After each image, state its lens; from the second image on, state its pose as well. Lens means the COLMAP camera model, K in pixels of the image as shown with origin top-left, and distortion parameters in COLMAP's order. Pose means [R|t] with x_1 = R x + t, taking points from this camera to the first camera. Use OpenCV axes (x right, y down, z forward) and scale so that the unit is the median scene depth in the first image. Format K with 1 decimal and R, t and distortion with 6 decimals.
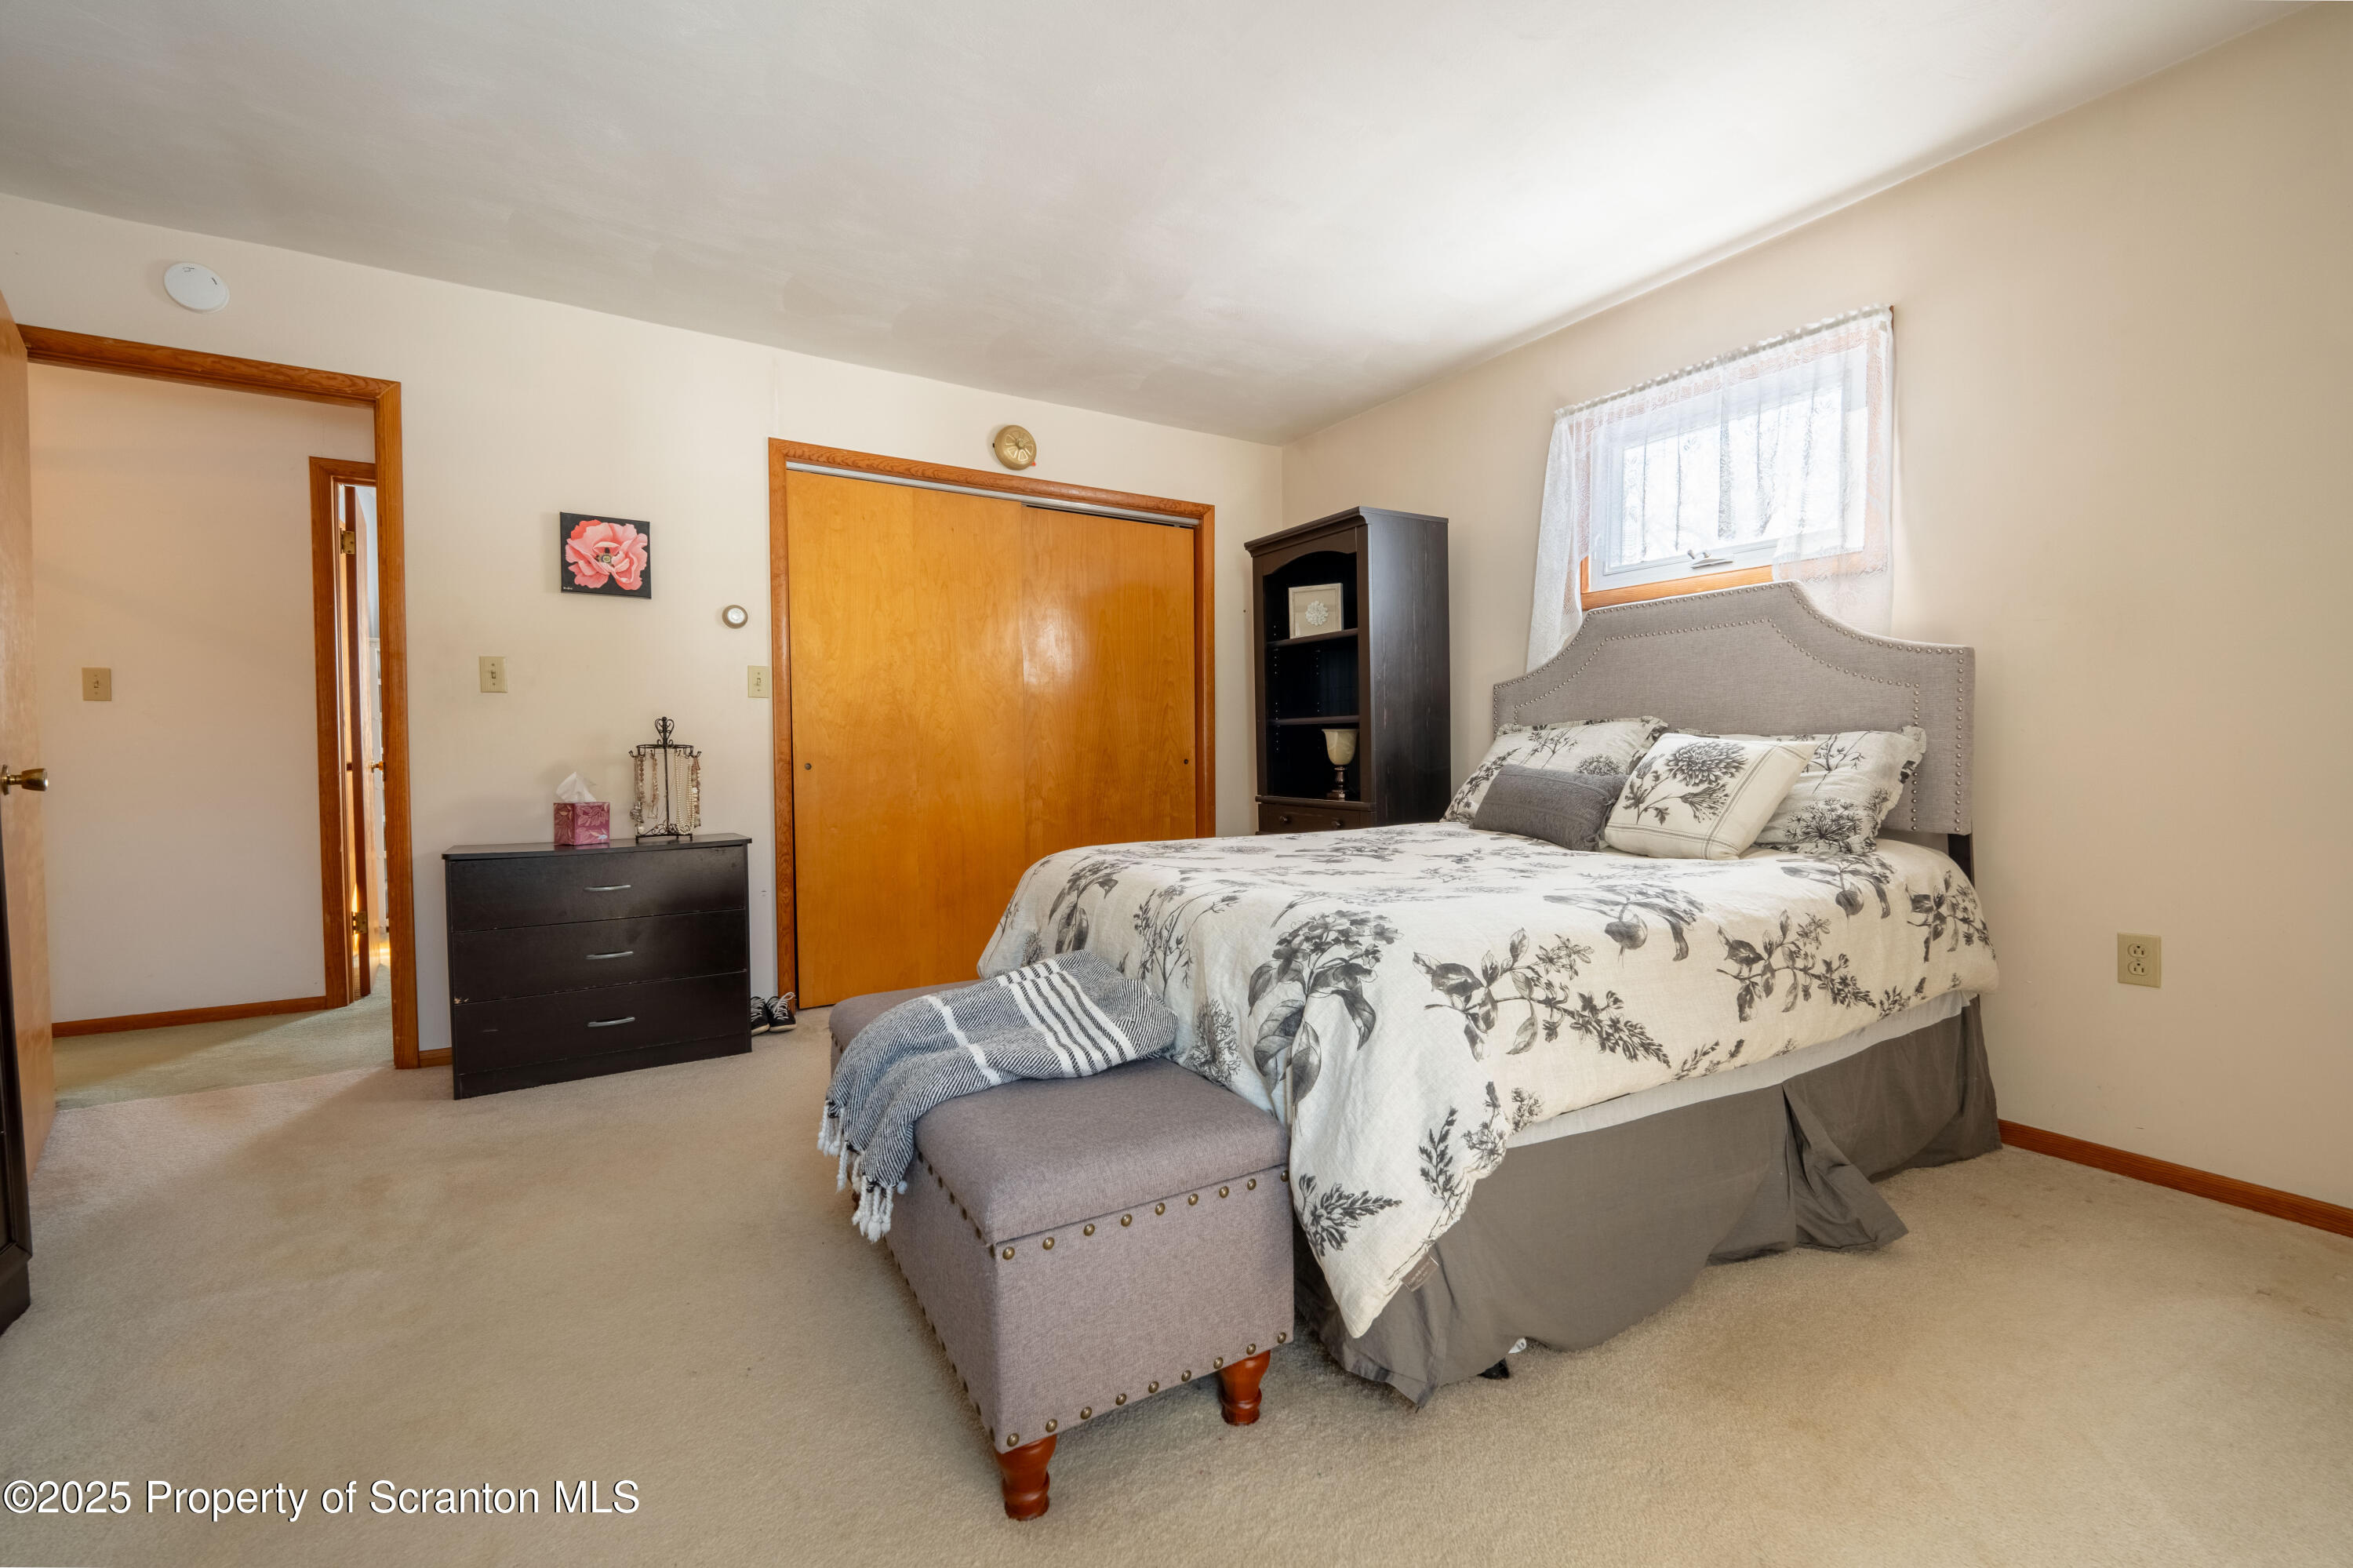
lens RADIAL K [[957.2, 0, 1178.0], [0, 957.2, 788.9], [0, 0, 1]] dist [0.000121, -0.000046]
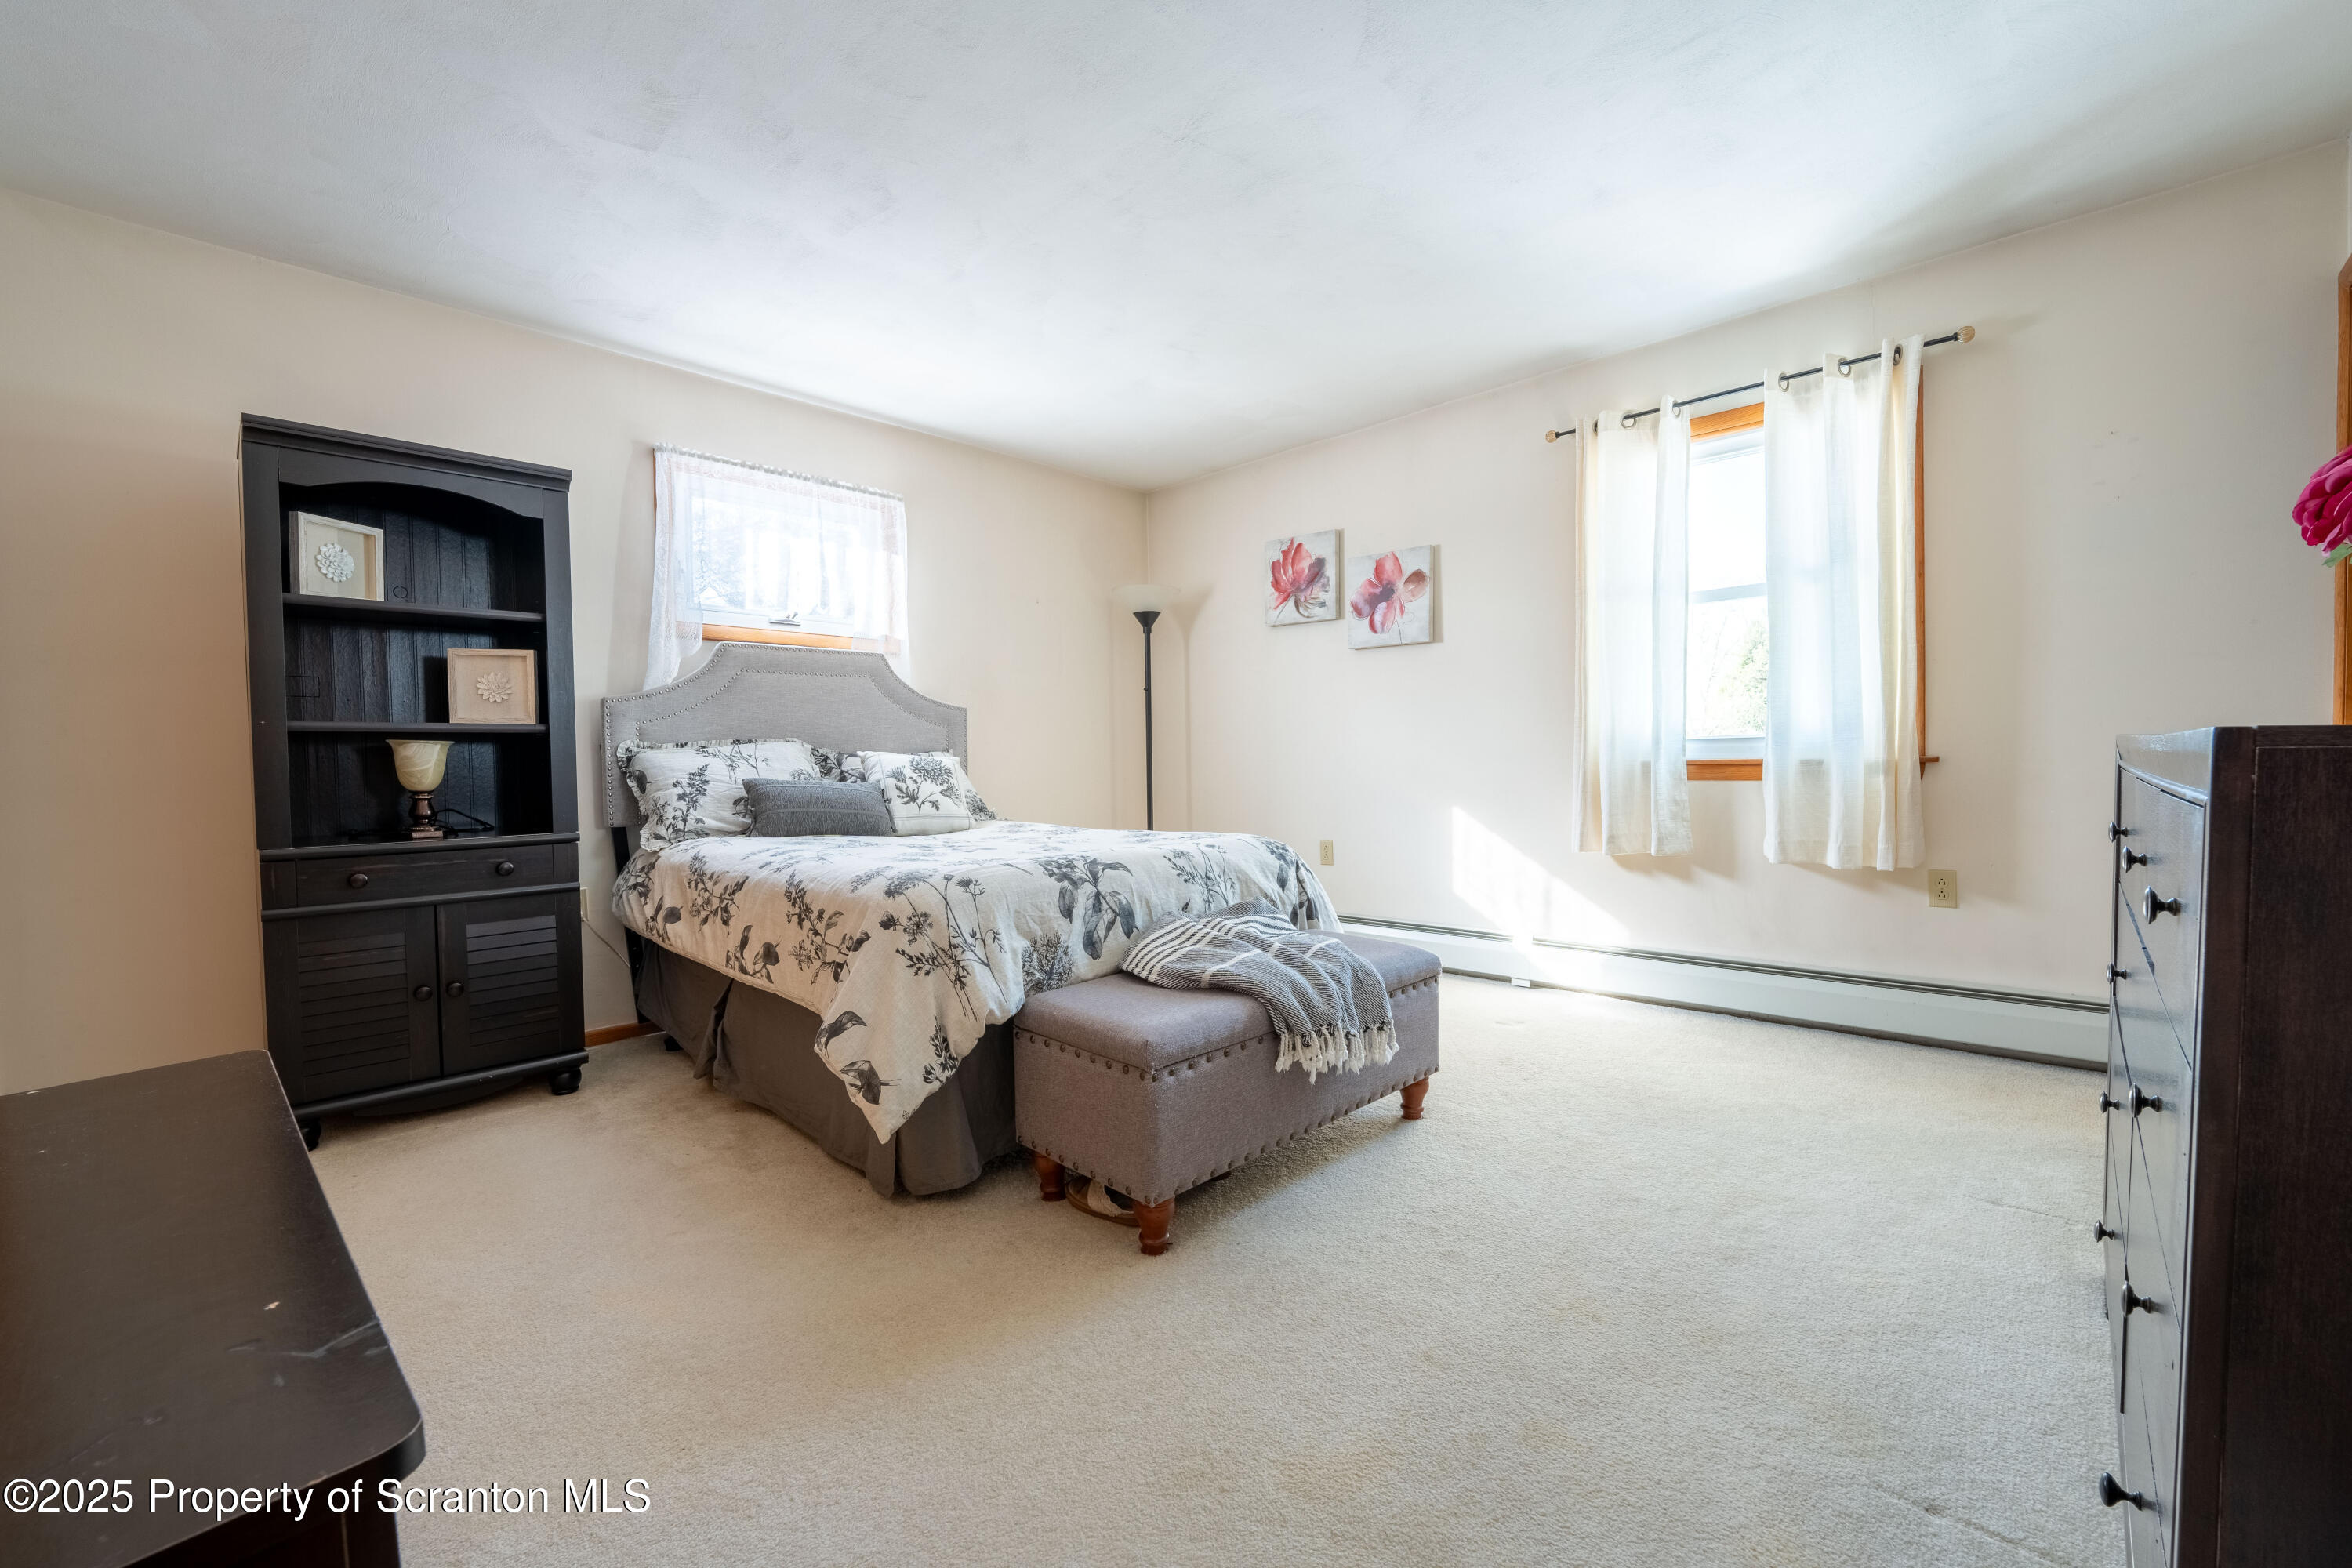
lens RADIAL K [[956.8, 0, 1177.5], [0, 956.8, 788.9], [0, 0, 1]] dist [0.000121, -0.000046]
pose [[-0.218859, -0.018480, 0.975581, -0.951690], [0.062385, 0.997510, 0.032890, -0.022121], [-0.973760, 0.068060, -0.217161, 0.884436]]
